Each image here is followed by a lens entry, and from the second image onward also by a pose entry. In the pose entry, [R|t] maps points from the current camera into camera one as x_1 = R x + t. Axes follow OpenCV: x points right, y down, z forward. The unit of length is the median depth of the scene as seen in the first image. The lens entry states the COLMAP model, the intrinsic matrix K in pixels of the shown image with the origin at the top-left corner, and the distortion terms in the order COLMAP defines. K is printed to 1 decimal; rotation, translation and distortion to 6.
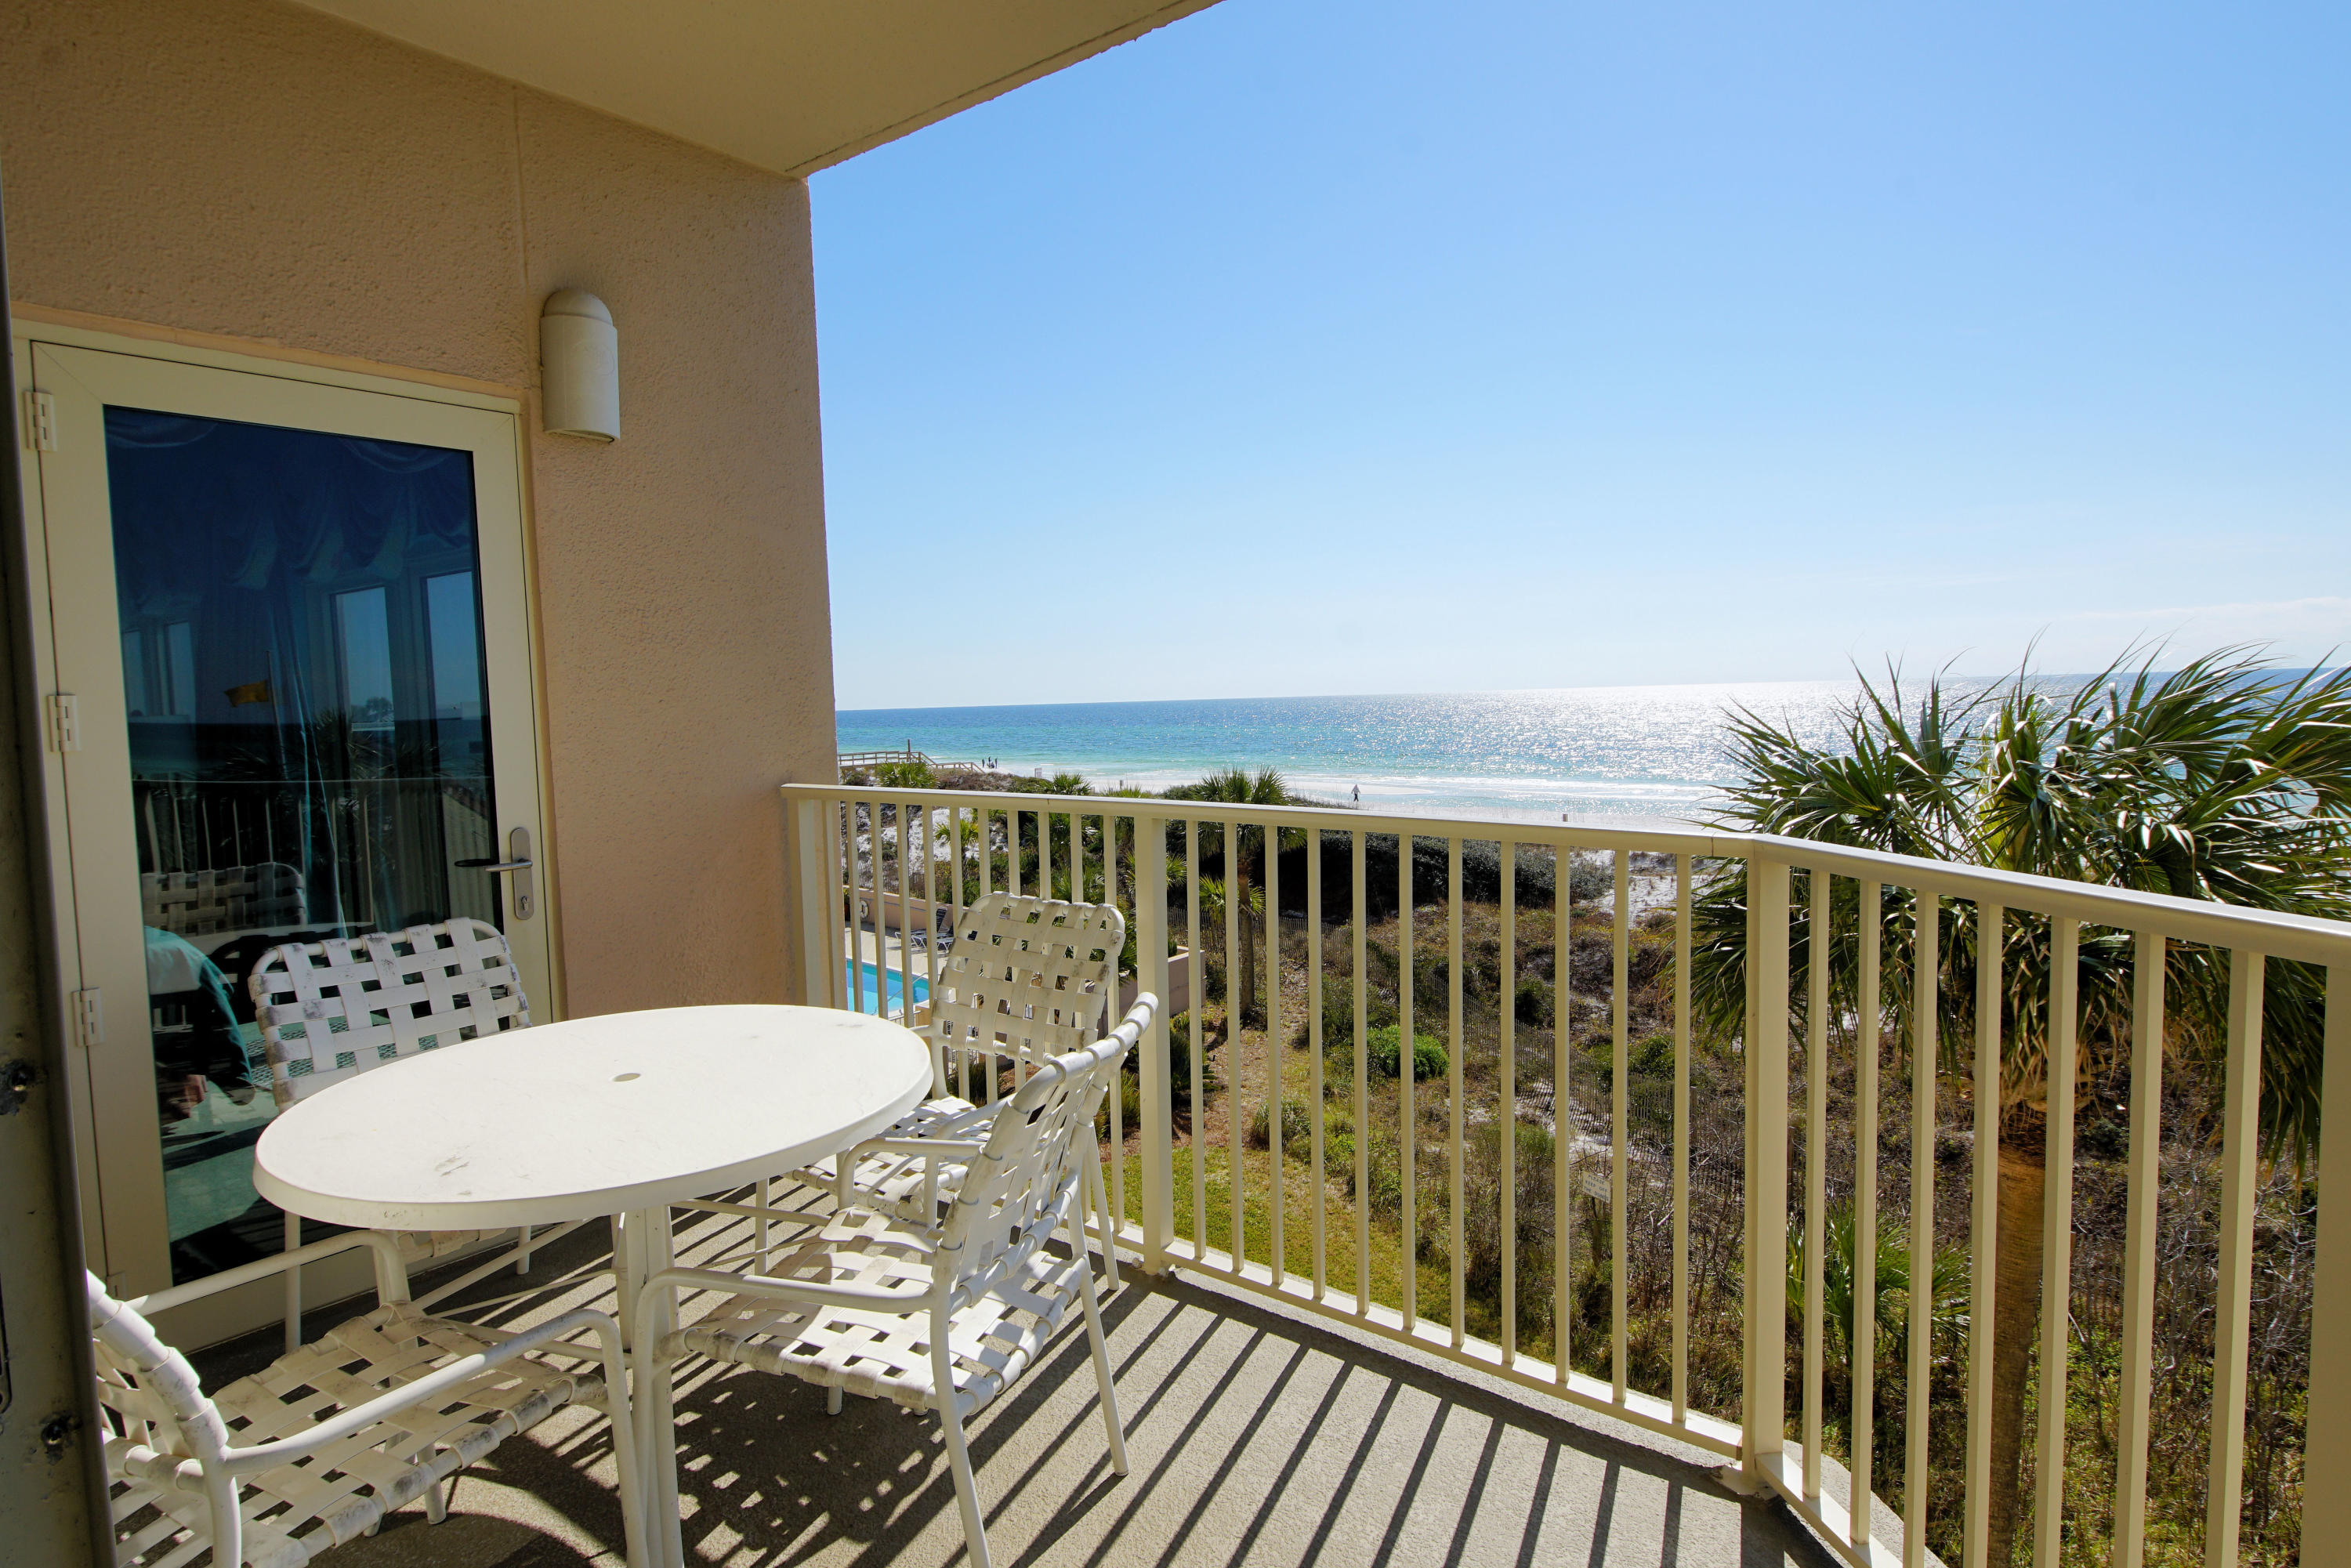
lens RADIAL K [[1260.1, 0, 1150.2], [0, 1260.1, 775.5], [0, 0, 1]] dist [0.054541, -0.048245]
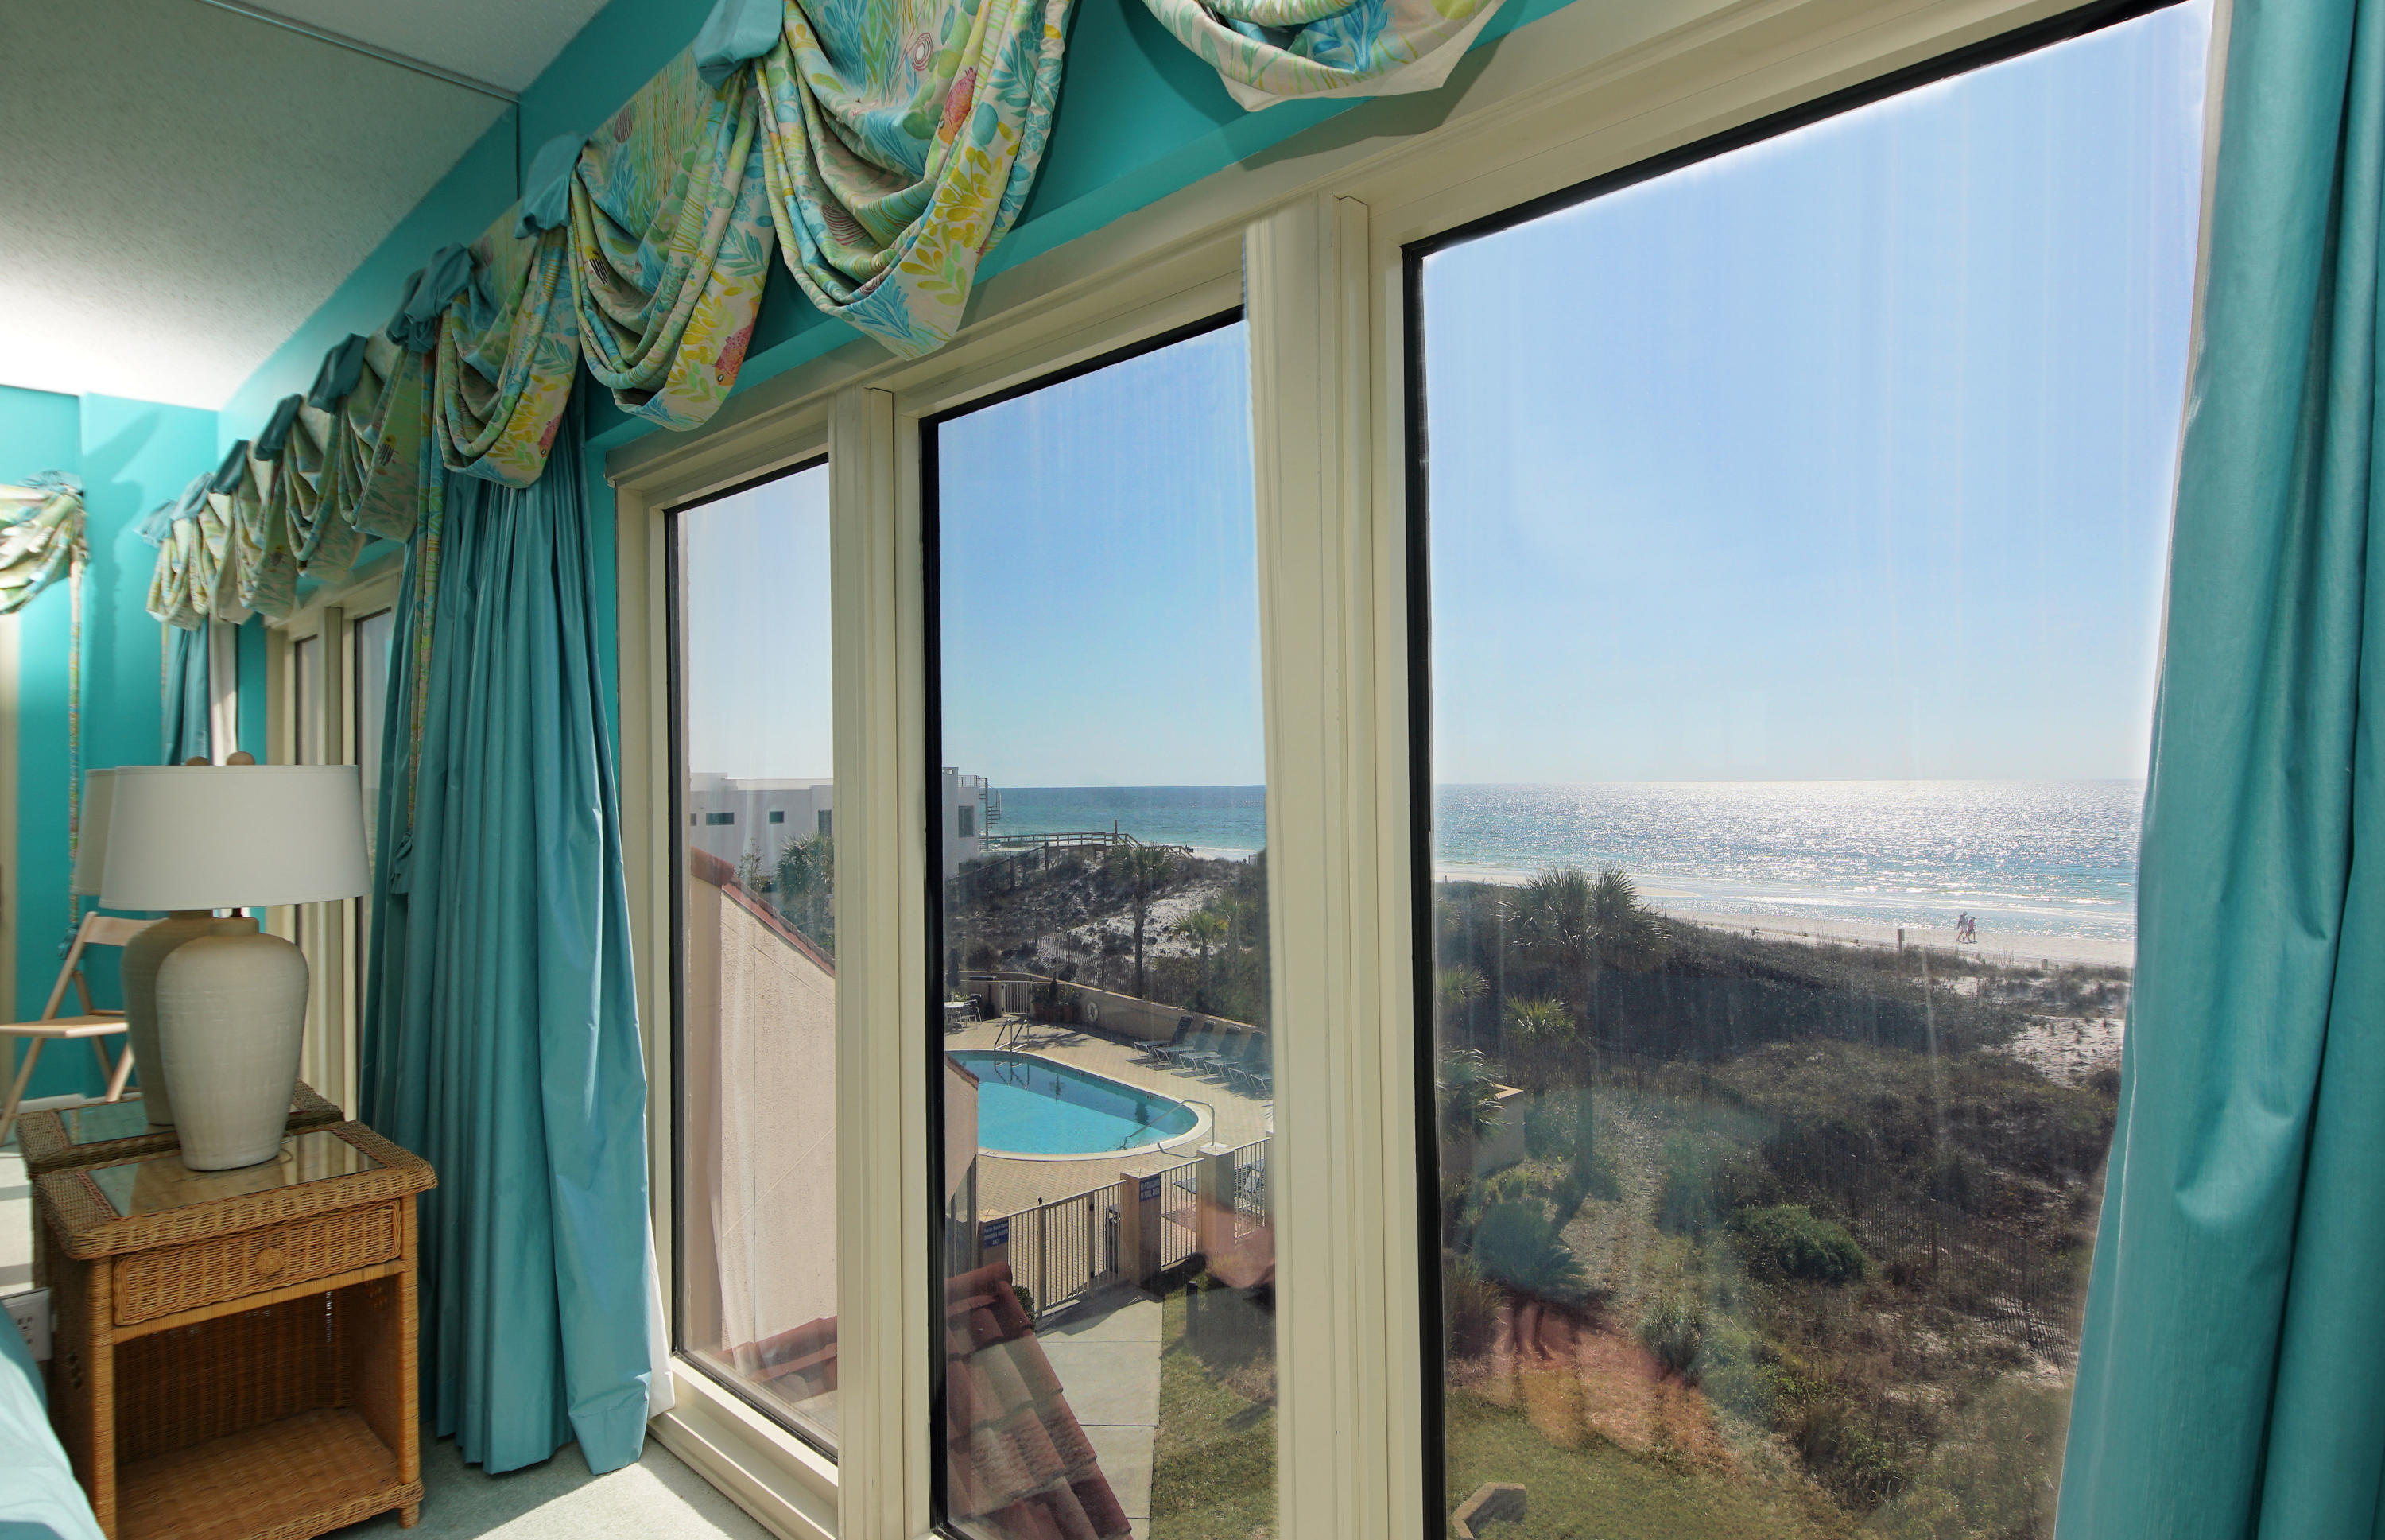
lens RADIAL K [[1301.1, 0, 1161.1], [0, 1301.1, 761.0], [0, 0, 1]] dist [0.041865, -0.033236]
pose [[0.991174, 0.018493, -0.131269, -0.765335], [-0.028405, 0.996850, -0.074045, -0.043205], [0.129486, 0.077120, 0.988578, 1.079360]]
